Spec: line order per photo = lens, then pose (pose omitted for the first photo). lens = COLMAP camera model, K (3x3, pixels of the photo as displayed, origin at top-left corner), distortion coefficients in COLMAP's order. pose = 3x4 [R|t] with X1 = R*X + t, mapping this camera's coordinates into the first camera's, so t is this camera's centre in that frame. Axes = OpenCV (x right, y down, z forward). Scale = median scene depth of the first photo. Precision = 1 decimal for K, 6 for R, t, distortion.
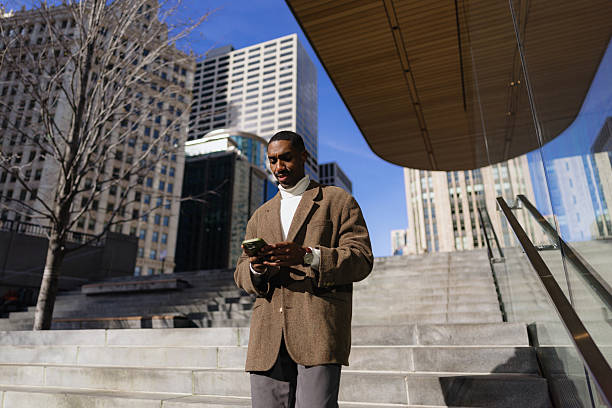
lens RADIAL K [[394.6, 0, 315.2], [0, 394.6, 206.5], [0, 0, 1]] dist [-0.002122, -0.002345]
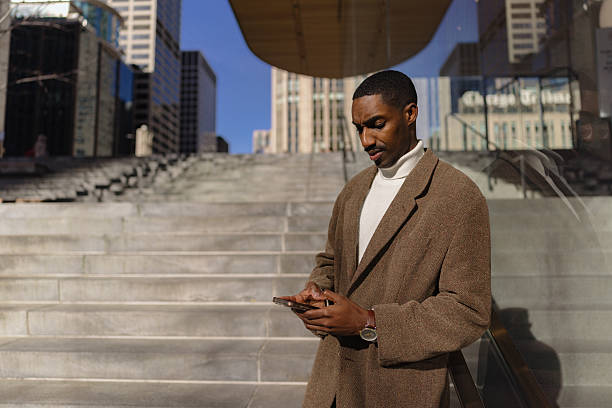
lens RADIAL K [[413.4, 0, 298.8], [0, 413.4, 201.5], [0, 0, 1]] dist [0.018668, -0.032364]
pose [[0.949404, 0.027172, 0.312881, -0.027377], [-0.098641, 0.971634, 0.214934, -0.000483], [-0.298166, -0.234922, 0.925153, -0.053800]]
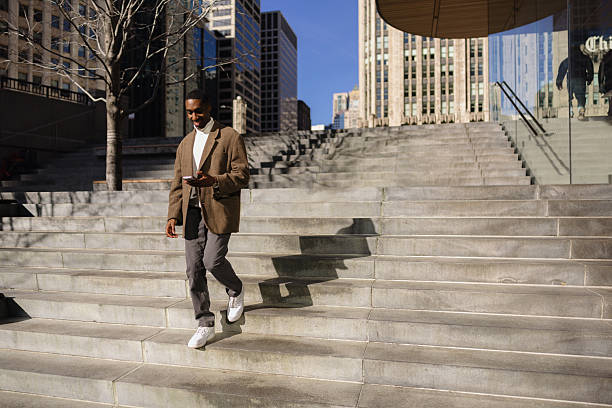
lens RADIAL K [[440.1, 0, 256.4], [0, 440.1, 202.4], [0, 0, 1]] dist [-0.000413, -0.004939]
pose [[0.990141, -0.000889, 0.140070, -0.165631], [-0.043071, 0.949600, 0.310490, -0.011970], [-0.133286, -0.313462, 0.940200, -0.053304]]
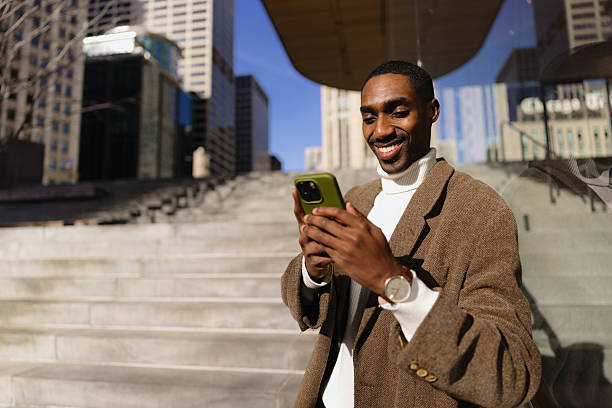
lens RADIAL K [[405.6, 0, 302.3], [0, 405.6, 205.5], [0, 0, 1]] dist [-0.004332, -0.006920]
pose [[0.982626, 0.013804, 0.185083, -0.010271], [-0.050898, 0.979040, 0.197206, 0.000070], [-0.178481, -0.203200, 0.962733, -0.041186]]
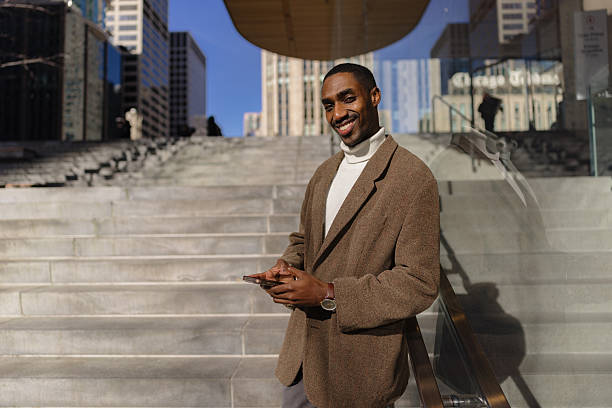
lens RADIAL K [[413.4, 0, 298.8], [0, 413.4, 201.5], [0, 0, 1]] dist [0.018668, -0.032364]
pose [[0.944261, 0.005568, 0.329150, -0.024915], [-0.094302, 0.962530, 0.254249, -0.002598], [-0.315401, -0.271117, 0.909405, -0.061531]]
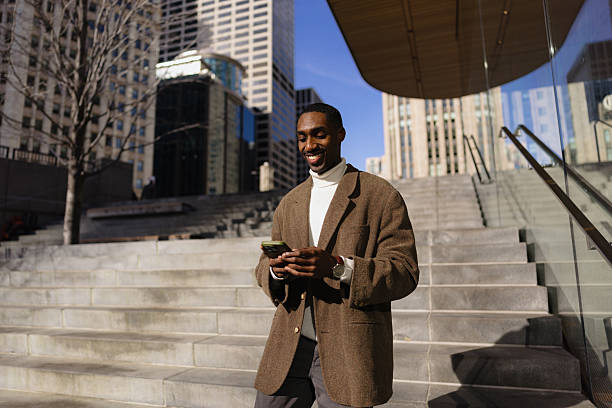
lens RADIAL K [[405.6, 0, 302.3], [0, 405.6, 205.5], [0, 0, 1]] dist [-0.004332, -0.006920]
pose [[0.998253, -0.006822, 0.058682, -0.041288], [-0.003526, 0.984661, 0.174444, 0.000069], [-0.058972, -0.174346, 0.982917, -0.040999]]
